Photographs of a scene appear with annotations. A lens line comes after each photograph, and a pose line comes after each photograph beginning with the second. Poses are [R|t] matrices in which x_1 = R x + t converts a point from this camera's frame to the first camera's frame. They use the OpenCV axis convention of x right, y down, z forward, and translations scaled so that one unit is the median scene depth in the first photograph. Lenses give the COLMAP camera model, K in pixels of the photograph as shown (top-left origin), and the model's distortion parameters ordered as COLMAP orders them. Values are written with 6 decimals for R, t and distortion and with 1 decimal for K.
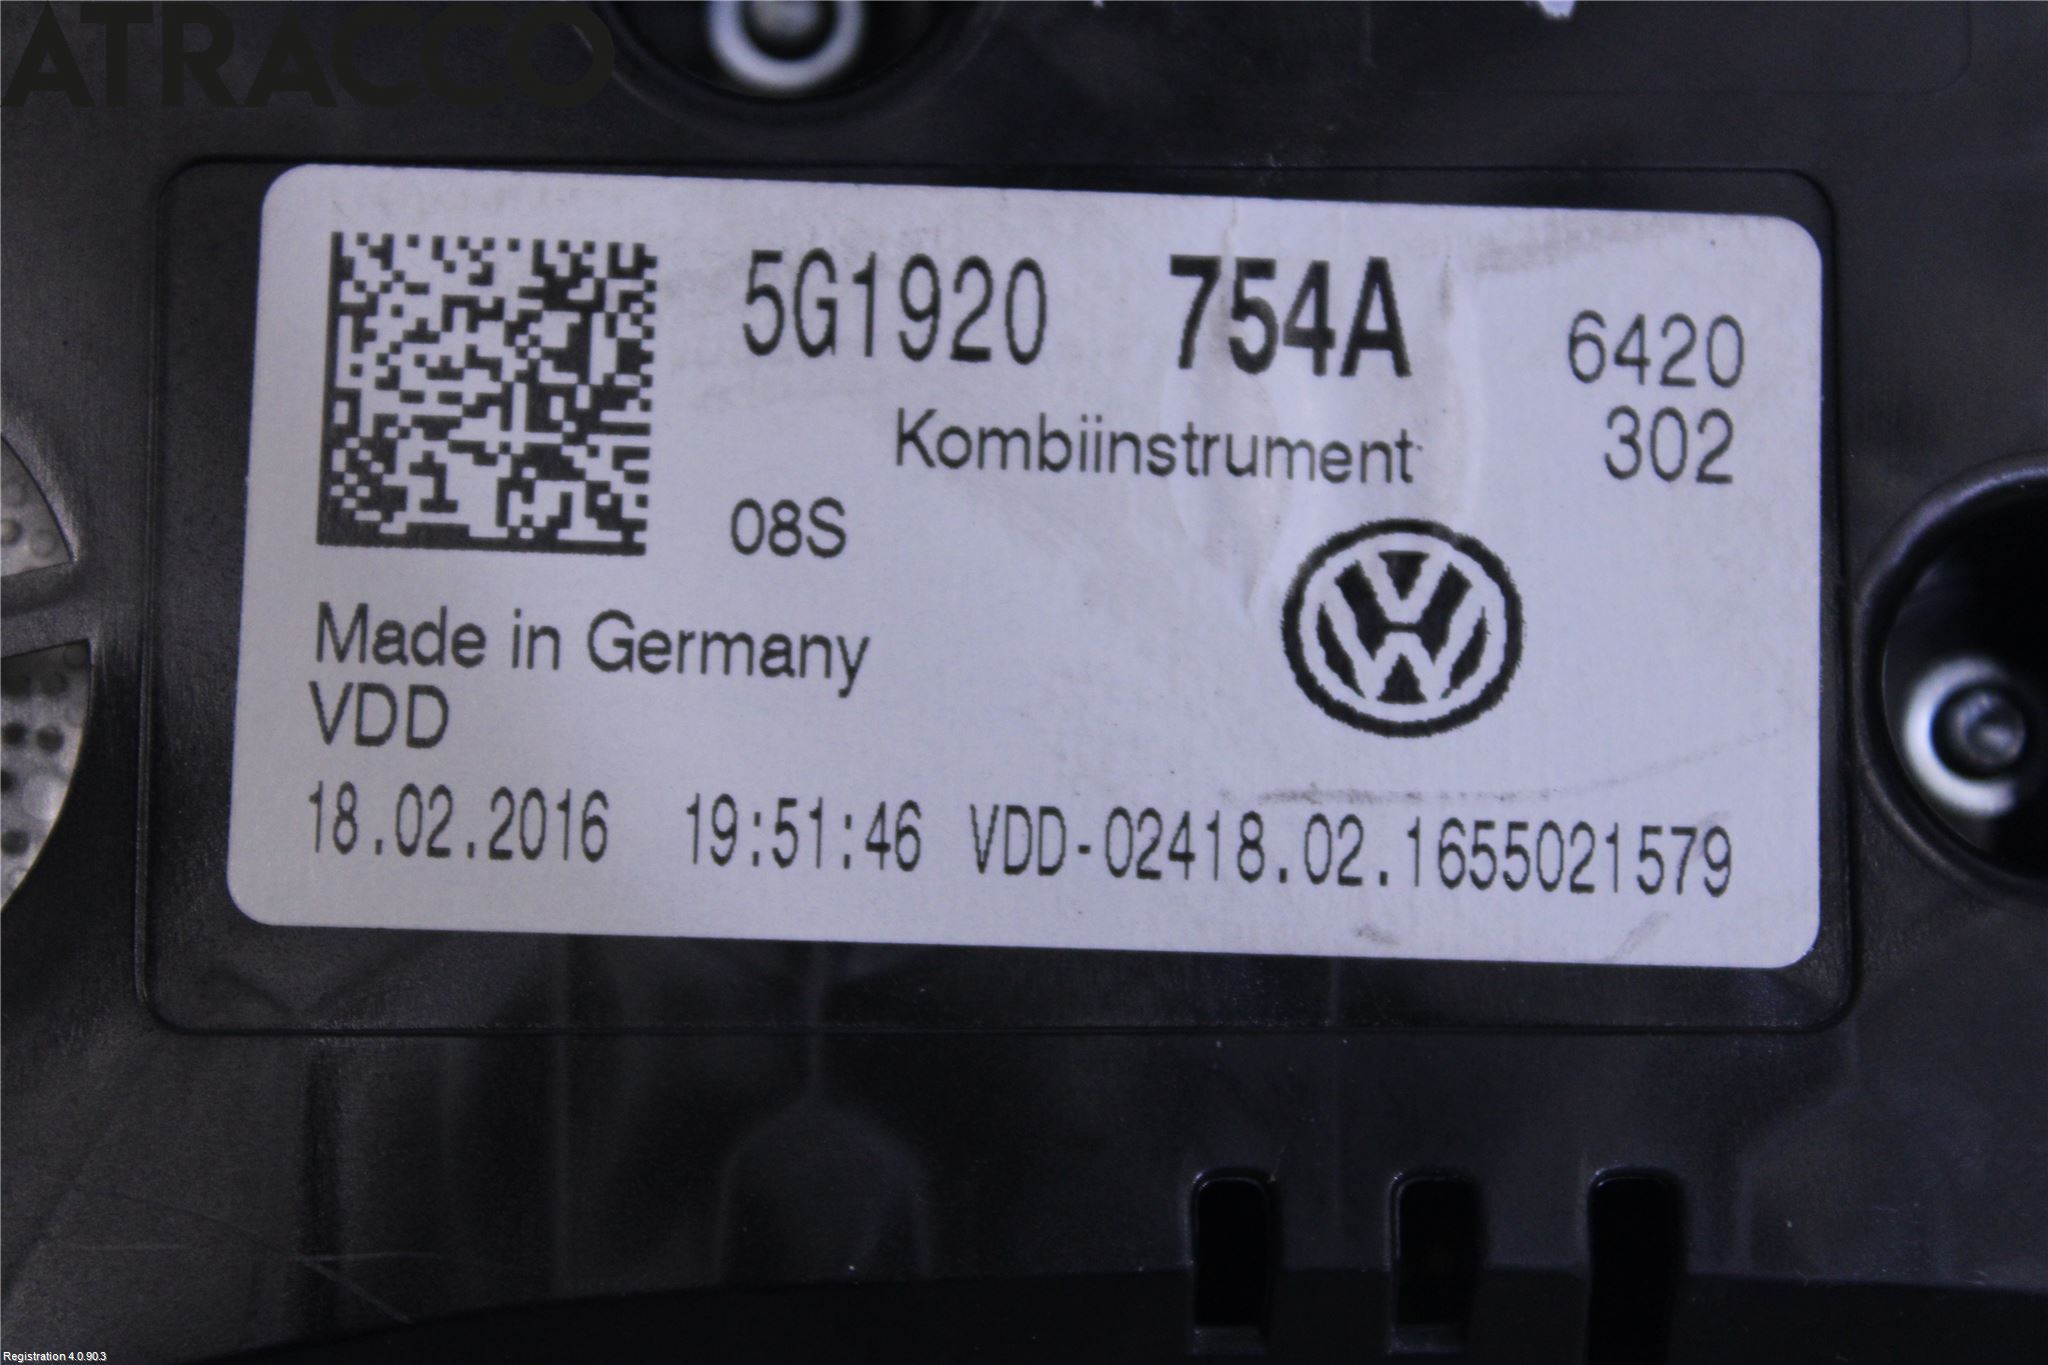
lens RADIAL K [[5143.0, 0, 1023.2], [0, 5143.0, 682.0], [0, 0, 1]] dist [0.021506, 0.000000]
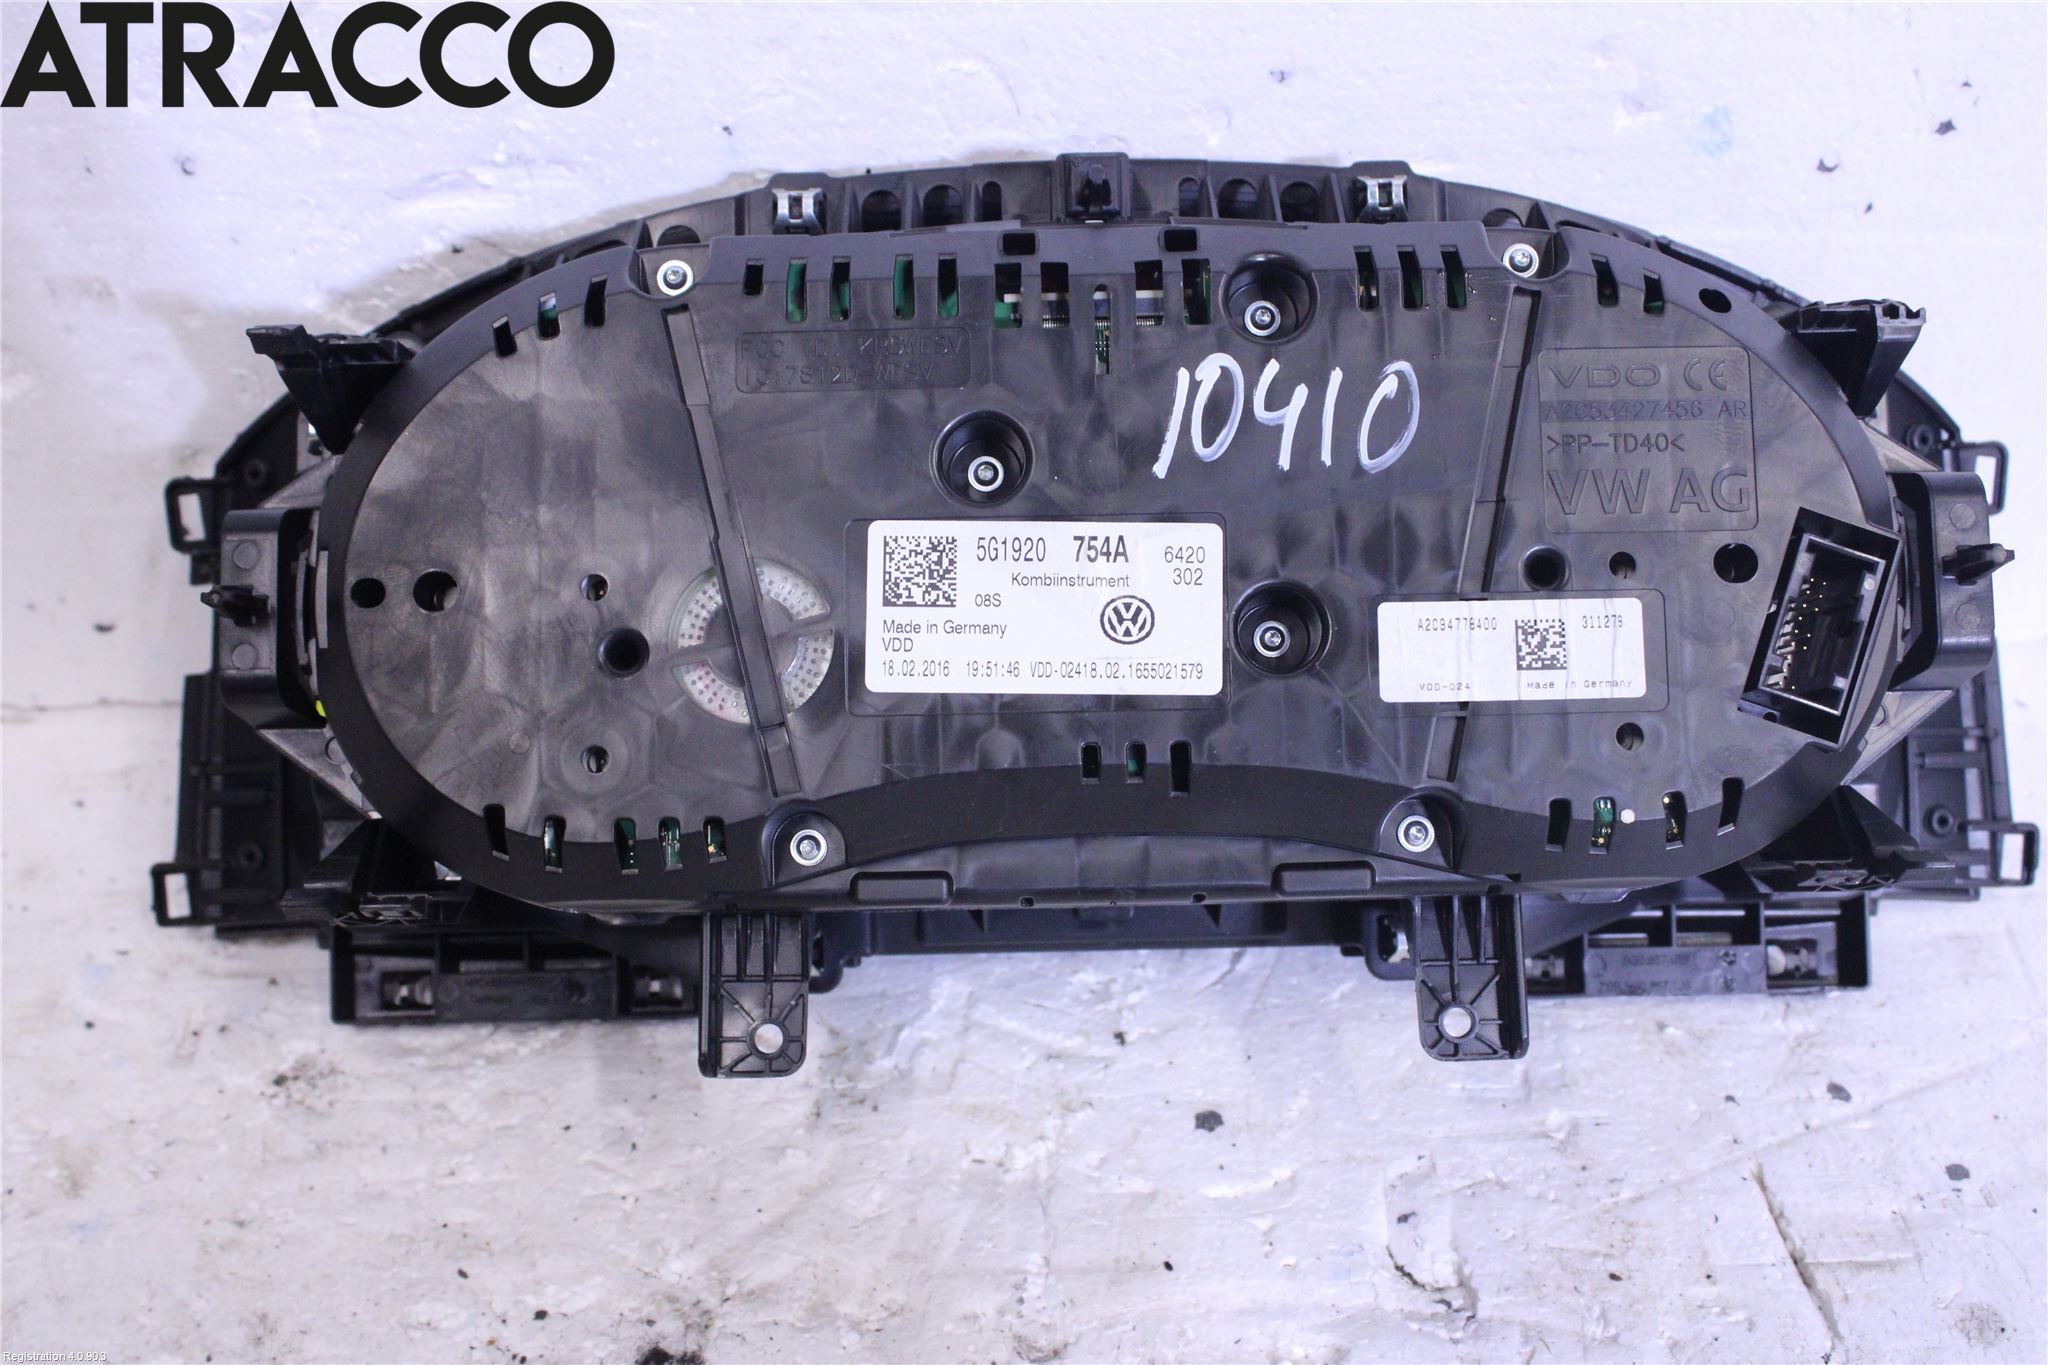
lens RADIAL K [[2630.8, 0, 1025.7], [0, 2630.8, 684.9], [0, 0, 1]] dist [-0.158984, 0.000000]
pose [[0.999636, -0.017944, -0.020126, 0.031051], [0.019592, 0.996196, 0.084909, -0.149010], [0.018525, -0.085273, 0.996185, -1.262128]]
